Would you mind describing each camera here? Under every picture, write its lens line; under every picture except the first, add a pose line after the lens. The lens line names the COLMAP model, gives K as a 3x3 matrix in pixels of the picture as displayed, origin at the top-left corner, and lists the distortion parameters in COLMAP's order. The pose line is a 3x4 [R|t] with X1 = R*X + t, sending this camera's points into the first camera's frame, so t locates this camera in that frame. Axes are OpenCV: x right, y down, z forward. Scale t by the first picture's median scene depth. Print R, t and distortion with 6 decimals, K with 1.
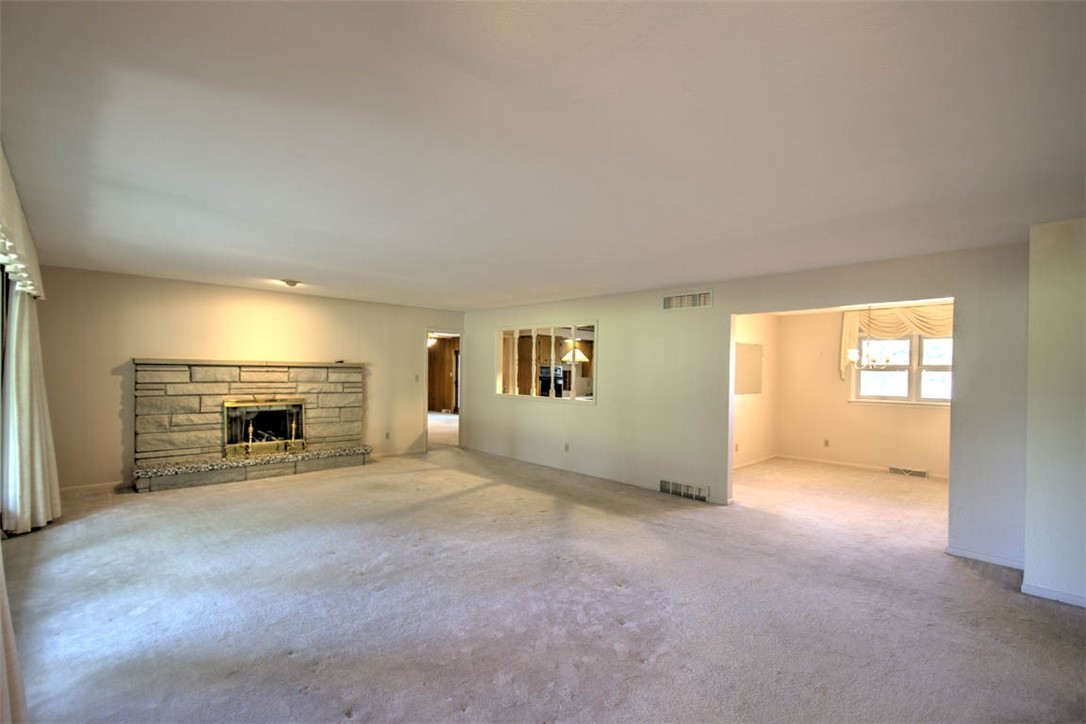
lens RADIAL K [[506.1, 0, 536.7], [0, 506.1, 368.7], [0, 0, 1]] dist [0.000420, -0.000275]
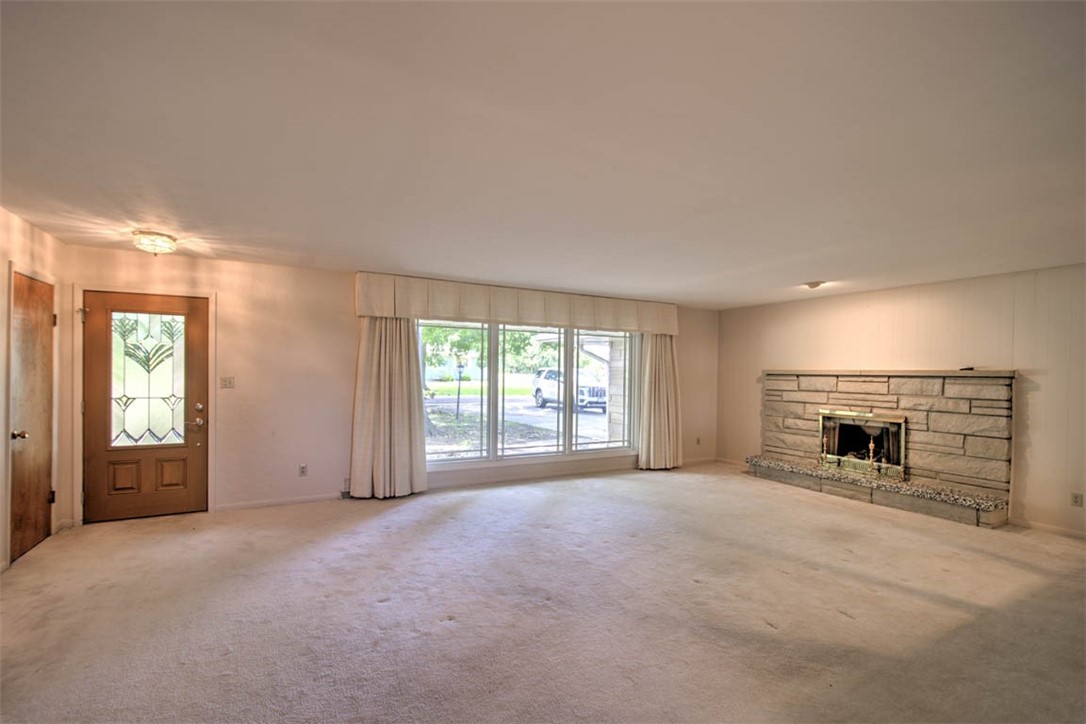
lens RADIAL K [[506.1, 0, 545.2], [0, 506.1, 368.9], [0, 0, 1]] dist [0.000420, -0.000275]
pose [[-0.275680, -0.026677, -0.960879, 0.484117], [-0.015462, 0.999609, -0.023316, 0.012628], [0.961125, 0.008429, -0.275985, 0.704533]]
